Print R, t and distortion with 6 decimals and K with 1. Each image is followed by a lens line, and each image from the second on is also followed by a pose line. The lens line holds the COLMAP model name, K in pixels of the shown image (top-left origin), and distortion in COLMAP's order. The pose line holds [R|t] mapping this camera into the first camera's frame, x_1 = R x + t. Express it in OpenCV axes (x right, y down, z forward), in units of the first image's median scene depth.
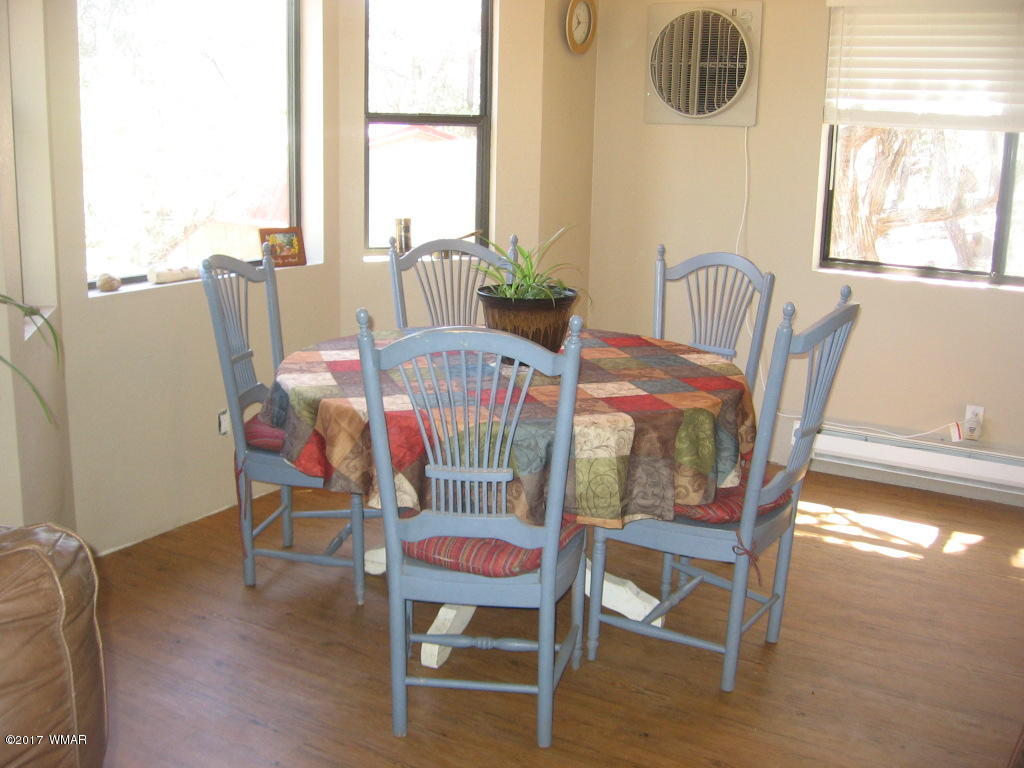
lens RADIAL K [[1075.5, 0, 505.0], [0, 1075.5, 382.7], [0, 0, 1]] dist [-0.141071, 0.080284]
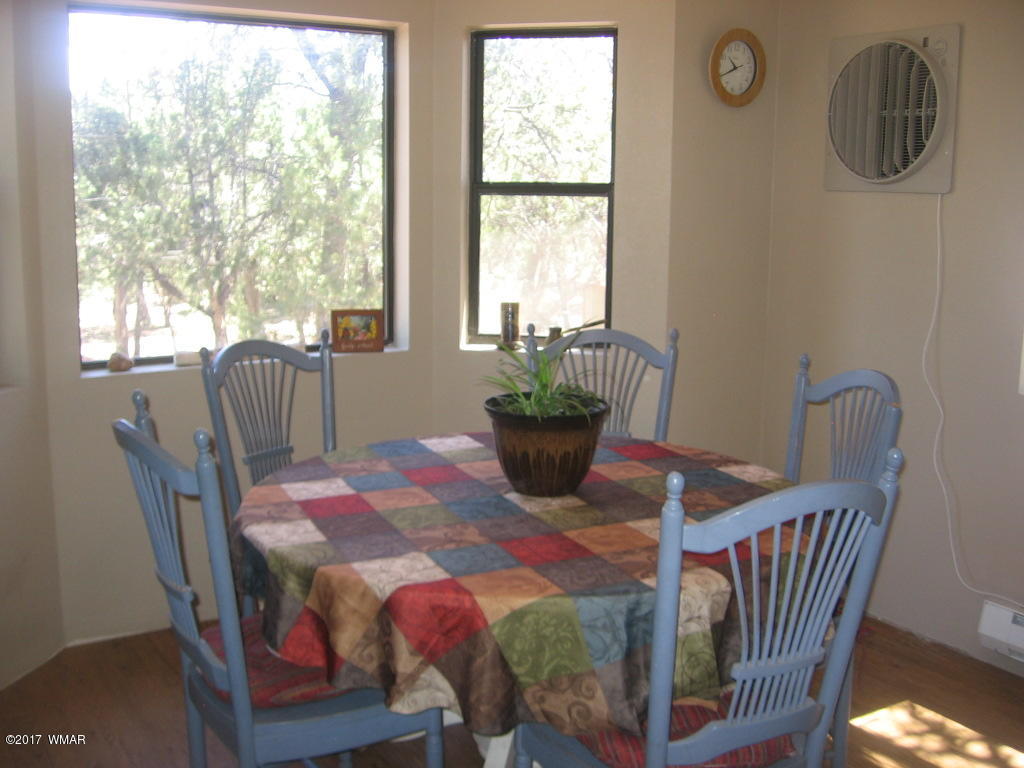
lens RADIAL K [[1075.5, 0, 505.0], [0, 1075.5, 382.7], [0, 0, 1]] dist [-0.141071, 0.080284]
pose [[0.895347, 0.063127, -0.440873, 0.295373], [-0.089110, 0.995279, -0.038459, -0.056338], [0.436364, 0.073720, 0.896745, 0.225358]]
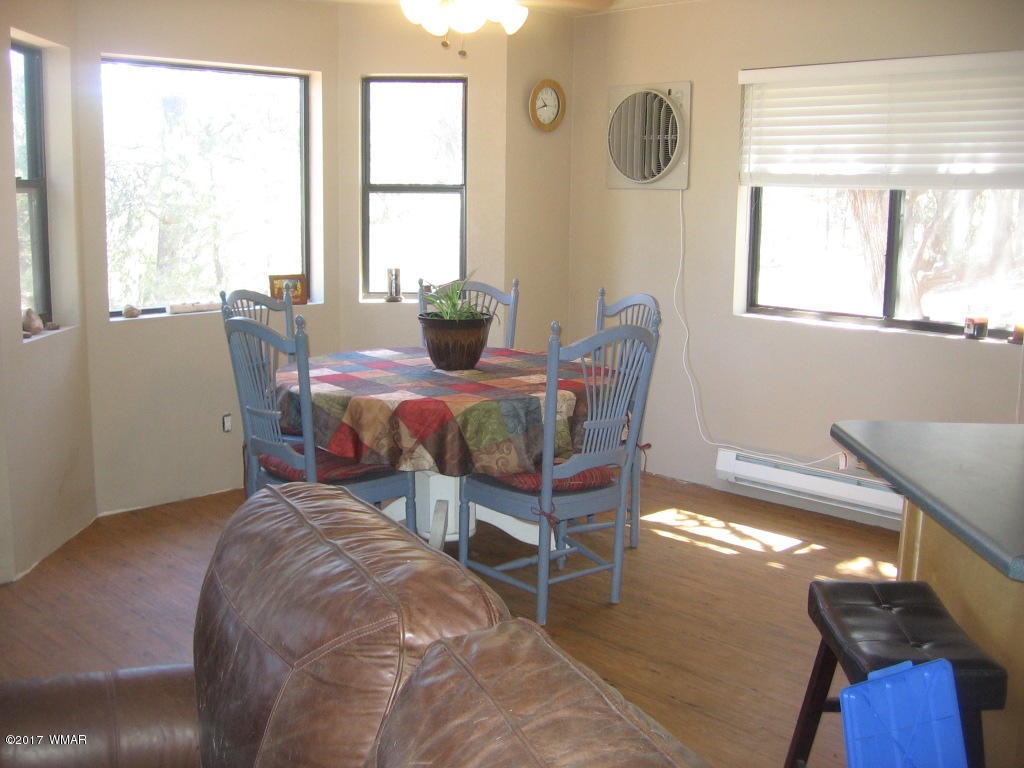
lens RADIAL K [[1075.5, 0, 505.0], [0, 1075.5, 382.7], [0, 0, 1]] dist [-0.141071, 0.080284]
pose [[0.969321, 0.028738, -0.244113, 0.340954], [-0.043404, 0.997547, -0.054911, 0.040468], [0.241936, 0.063822, 0.968191, -0.159589]]
